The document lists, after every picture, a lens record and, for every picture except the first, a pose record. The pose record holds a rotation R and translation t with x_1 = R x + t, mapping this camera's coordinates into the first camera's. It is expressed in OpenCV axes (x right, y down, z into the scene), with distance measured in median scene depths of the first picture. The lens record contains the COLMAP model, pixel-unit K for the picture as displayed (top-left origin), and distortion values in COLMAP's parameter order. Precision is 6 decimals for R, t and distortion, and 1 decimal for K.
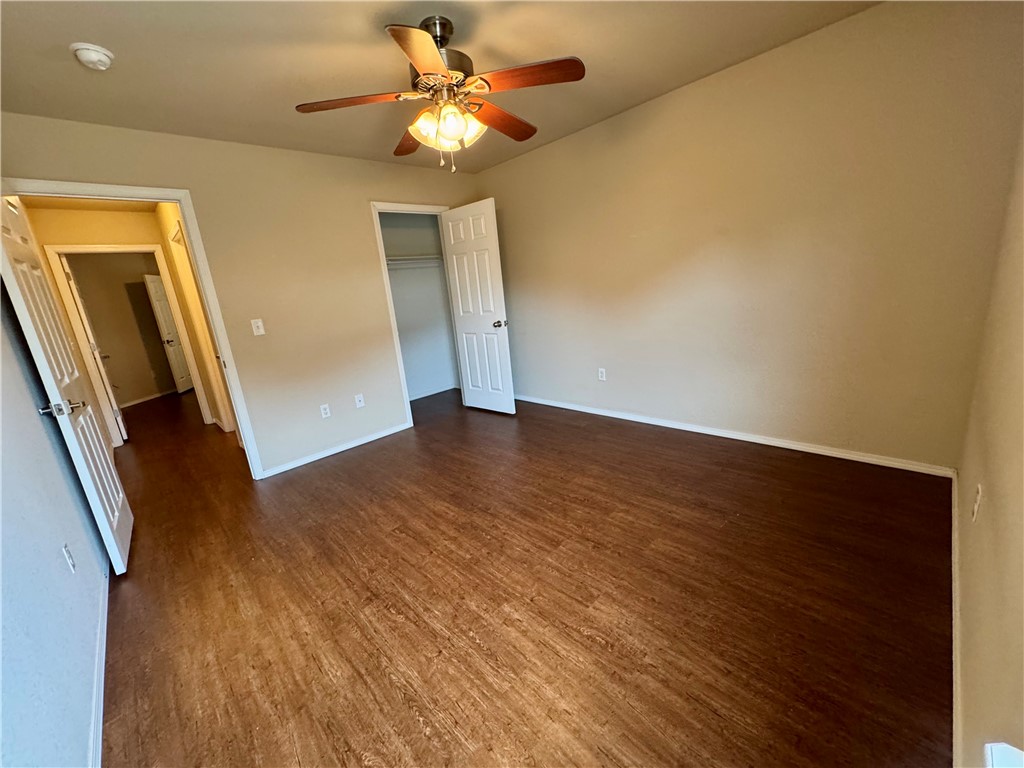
lens RADIAL K [[406.7, 0, 511.5], [0, 406.7, 383.8], [0, 0, 1]] dist [-0.003324, 0.000627]
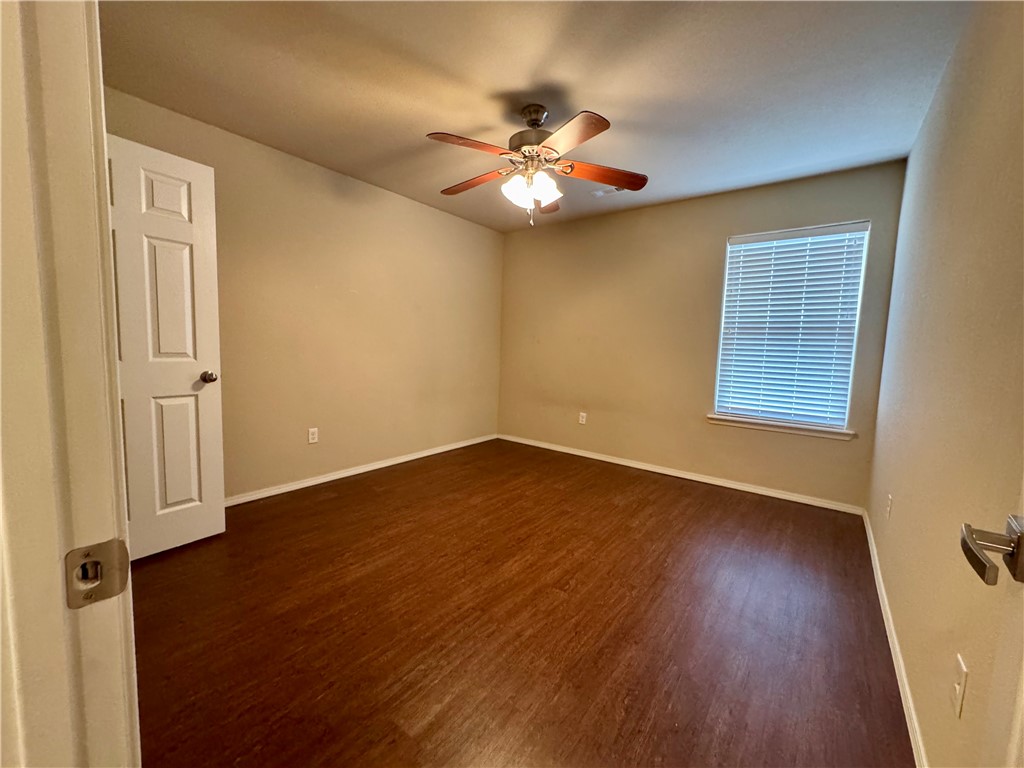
lens RADIAL K [[406.7, 0, 510.7], [0, 406.7, 383.3], [0, 0, 1]] dist [-0.003324, 0.000627]
pose [[-0.143430, 0.002538, 0.989657, -1.094979], [0.214353, 0.976338, 0.028562, -0.106611], [-0.966168, 0.216233, -0.140580, 1.119324]]
